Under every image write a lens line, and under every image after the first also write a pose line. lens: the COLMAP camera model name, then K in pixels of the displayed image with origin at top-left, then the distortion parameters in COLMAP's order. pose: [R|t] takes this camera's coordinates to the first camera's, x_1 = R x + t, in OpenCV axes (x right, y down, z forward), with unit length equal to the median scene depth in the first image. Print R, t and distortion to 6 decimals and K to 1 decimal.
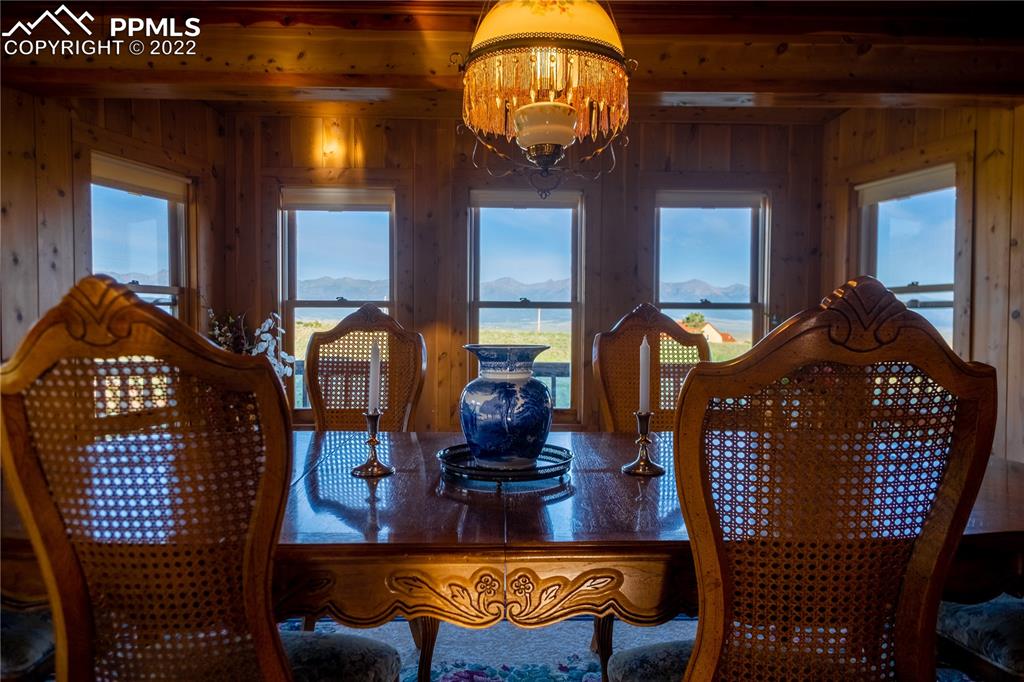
lens RADIAL K [[710.4, 0, 515.0], [0, 710.4, 344.1], [0, 0, 1]] dist [0.013565, 0.005702]
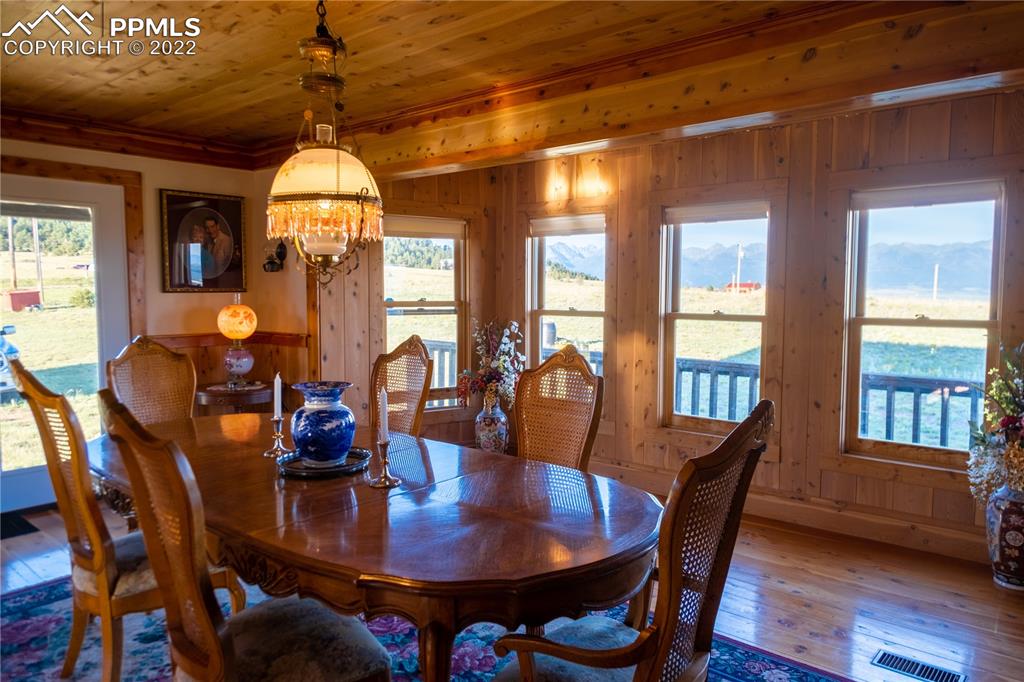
lens RADIAL K [[710.4, 0, 513.9], [0, 710.4, 344.9], [0, 0, 1]] dist [0.013565, 0.005702]
pose [[0.737087, 0.048699, -0.674041, 0.517887], [-0.021527, 0.998586, 0.048606, -0.063102], [0.675455, -0.021317, 0.737093, 0.062259]]
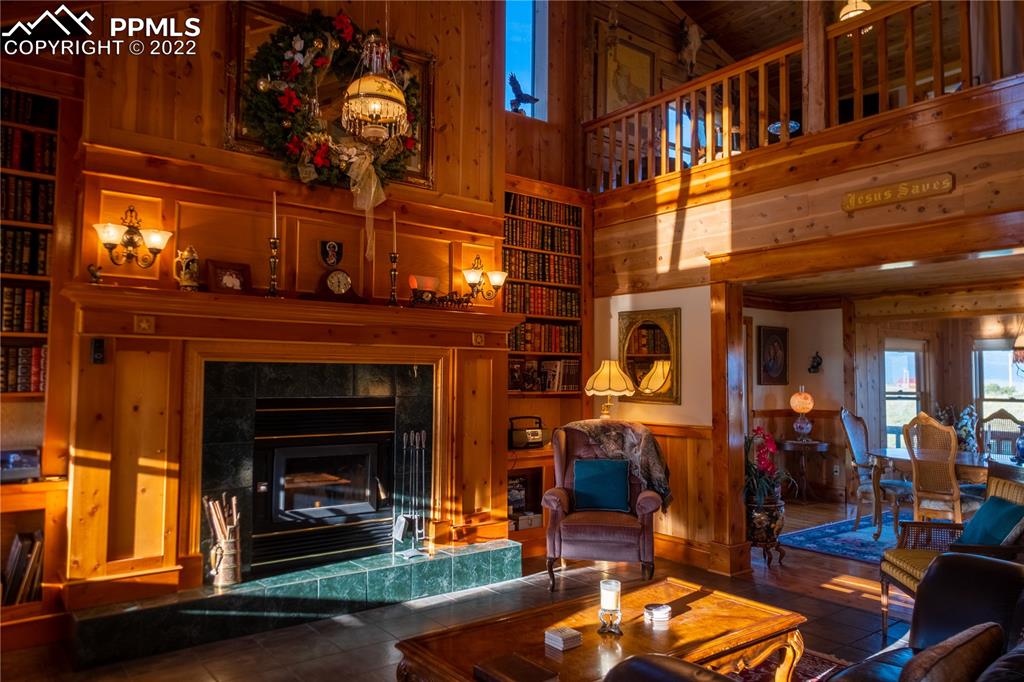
lens RADIAL K [[710.4, 0, 535.5], [0, 710.4, 336.6], [0, 0, 1]] dist [0.013565, 0.005702]
pose [[0.619831, -0.050295, -0.783122, 0.480921], [-0.032148, 0.995479, -0.089378, -0.016254], [0.784076, 0.080575, 0.615412, -1.196749]]
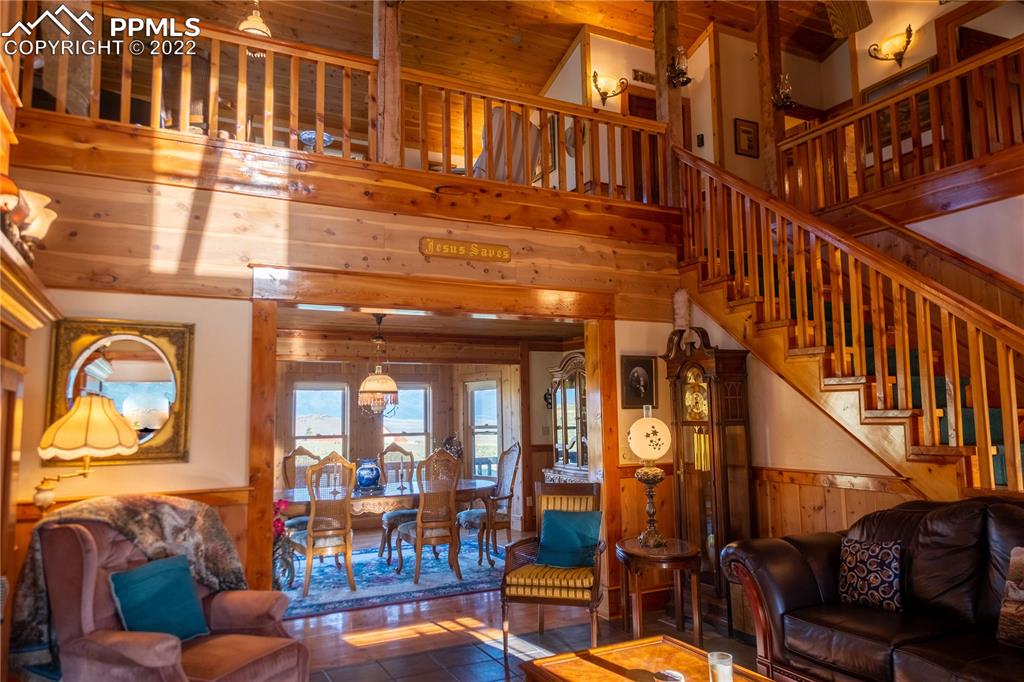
lens RADIAL K [[710.4, 0, 517.3], [0, 710.4, 340.4], [0, 0, 1]] dist [0.013565, 0.005702]
pose [[0.897226, 0.023513, 0.440944, -0.415219], [0.041360, 0.989716, -0.136933, -0.029234], [-0.439630, 0.141097, 0.887027, -1.198078]]
